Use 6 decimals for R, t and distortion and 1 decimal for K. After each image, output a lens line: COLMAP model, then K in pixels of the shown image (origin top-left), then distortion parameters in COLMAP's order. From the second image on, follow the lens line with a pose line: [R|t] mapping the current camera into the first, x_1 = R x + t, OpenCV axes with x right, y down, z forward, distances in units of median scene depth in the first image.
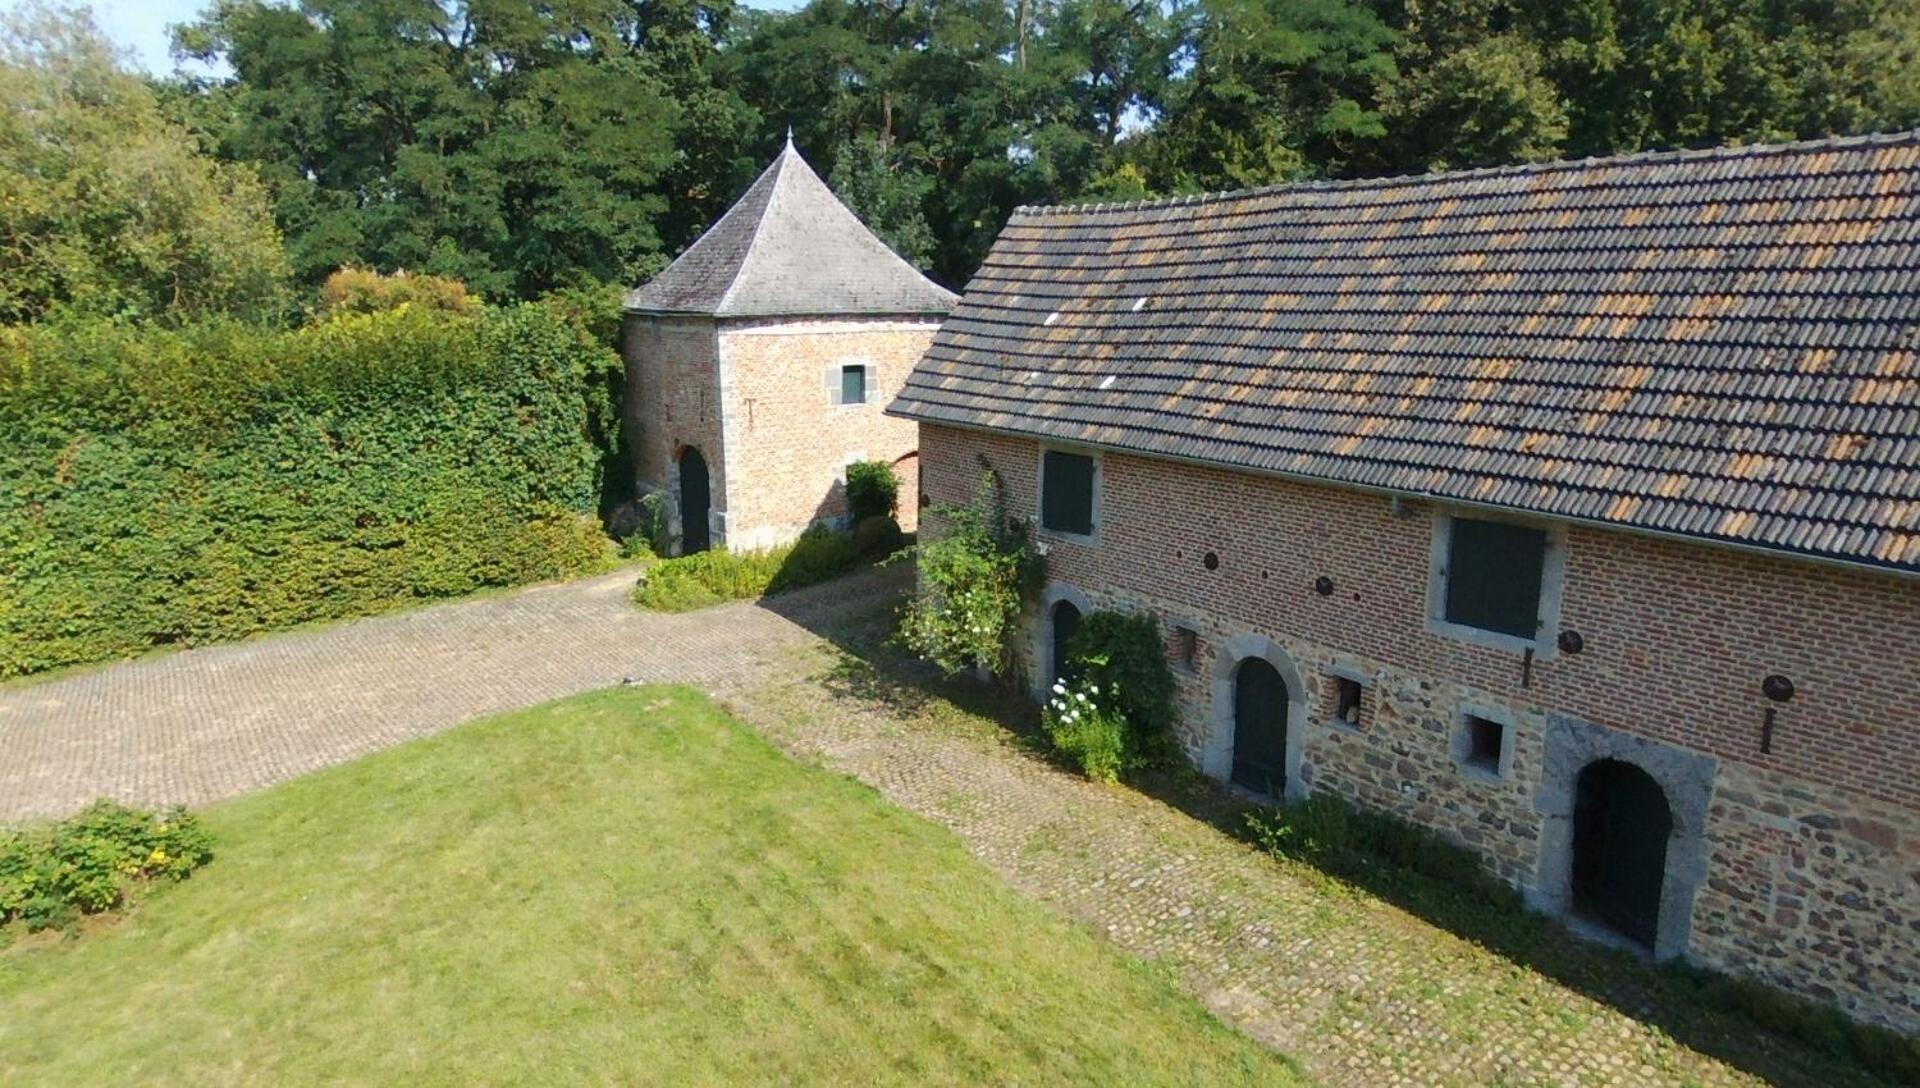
lens RADIAL K [[1153.9, 0, 960.0], [0, 1153.9, 544.0], [0, 0, 1]] dist [-0.002981, -0.005650]
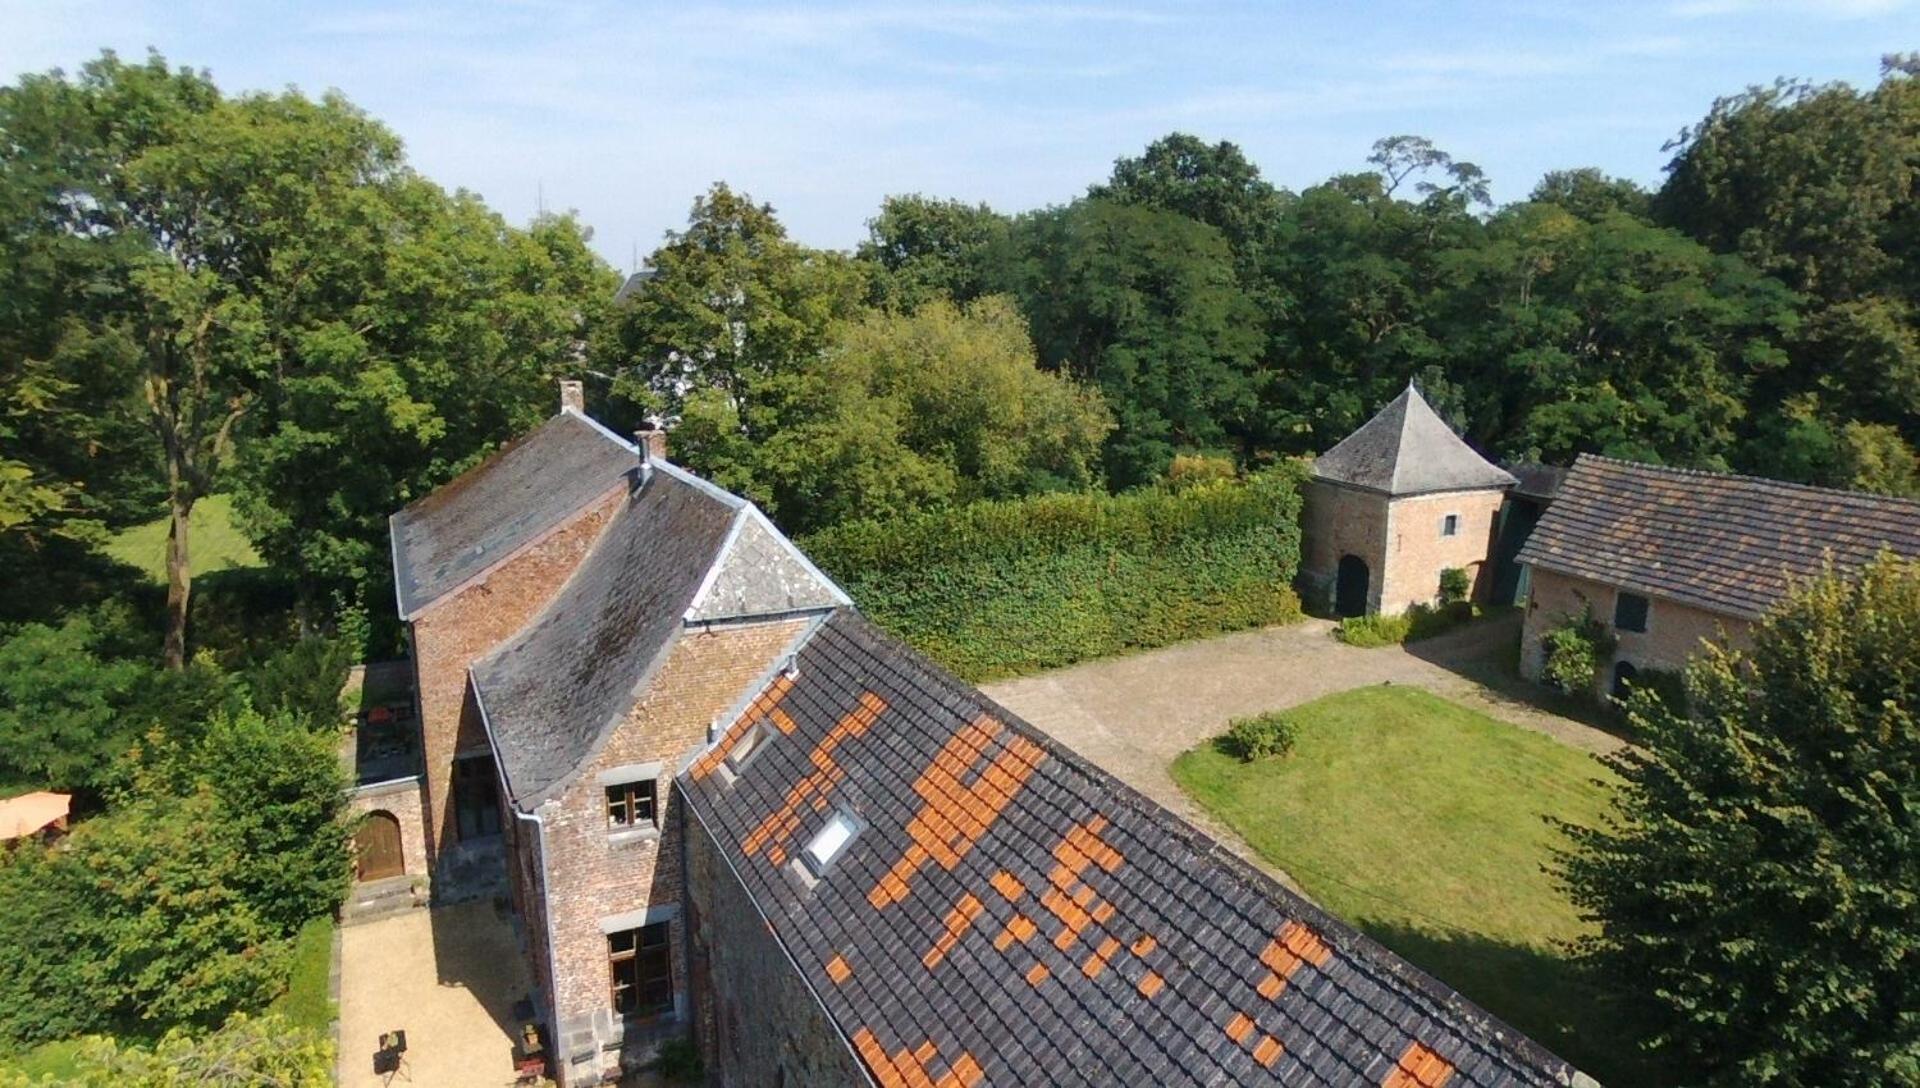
lens RADIAL K [[1153.9, 0, 960.0], [0, 1153.9, 544.0], [0, 0, 1]] dist [-0.002981, -0.005650]
pose [[0.971383, 0.050863, -0.232009, -0.623012], [-0.052308, 0.998631, -0.000077, -0.104464], [0.231687, 0.012210, 0.972714, -1.382300]]
